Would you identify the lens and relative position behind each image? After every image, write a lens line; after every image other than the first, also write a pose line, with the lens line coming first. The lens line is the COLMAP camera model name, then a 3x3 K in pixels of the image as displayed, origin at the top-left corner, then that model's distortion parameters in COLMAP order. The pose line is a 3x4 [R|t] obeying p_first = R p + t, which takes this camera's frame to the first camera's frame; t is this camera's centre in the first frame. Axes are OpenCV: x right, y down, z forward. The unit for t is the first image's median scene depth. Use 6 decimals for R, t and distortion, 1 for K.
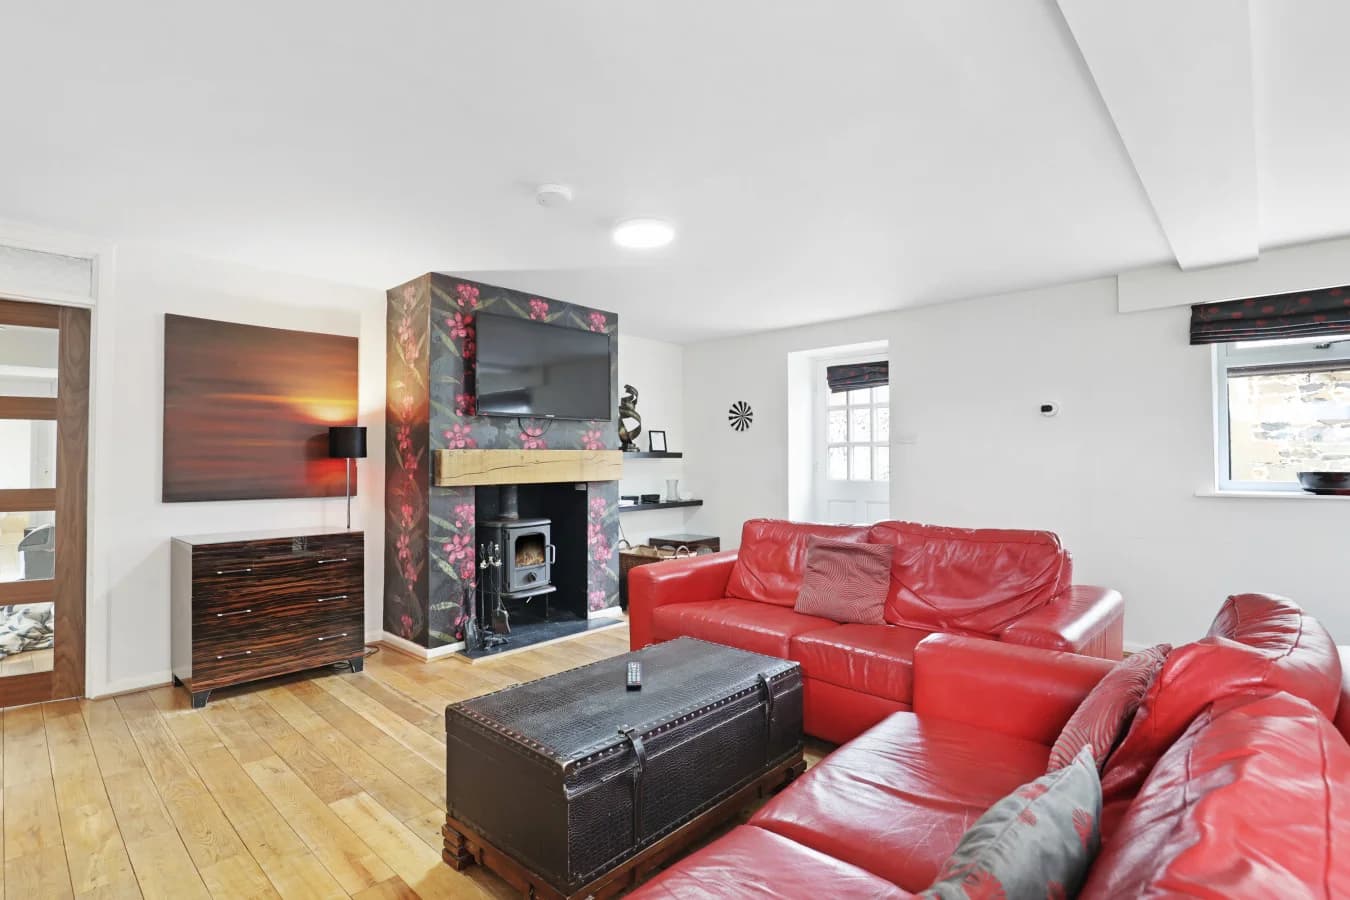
lens RADIAL K [[643.3, 0, 667.2], [0, 643.3, 449.7], [0, 0, 1]] dist [-0.002197, -0.000216]
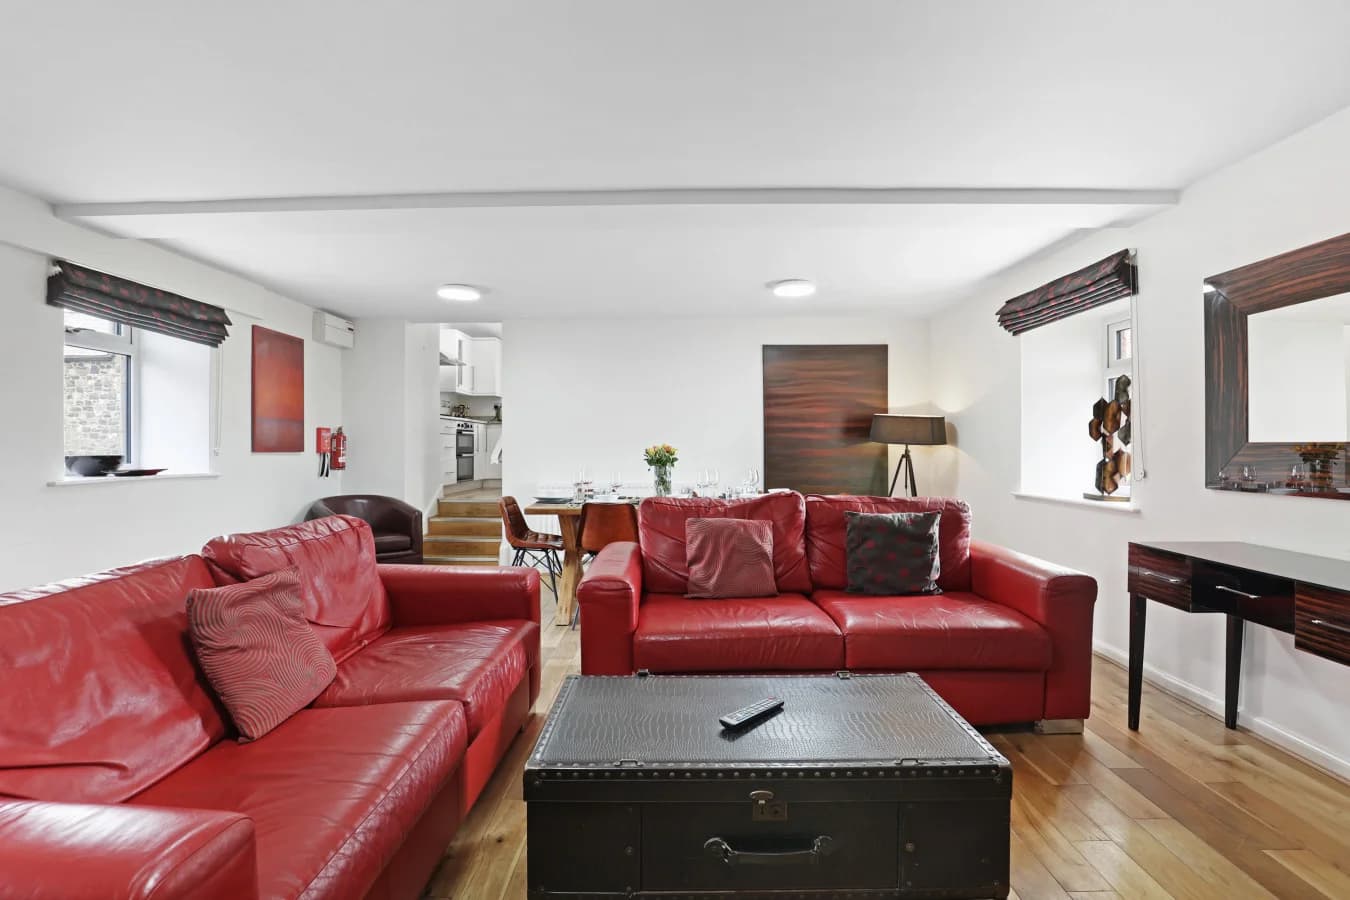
lens RADIAL K [[643.3, 0, 667.2], [0, 643.3, 449.7], [0, 0, 1]] dist [-0.002197, -0.000216]
pose [[-0.677462, 0.000260, 0.735557, -0.355022], [-0.008725, 0.999927, -0.008389, 0.026204], [-0.735506, -0.012101, -0.677411, 1.024935]]
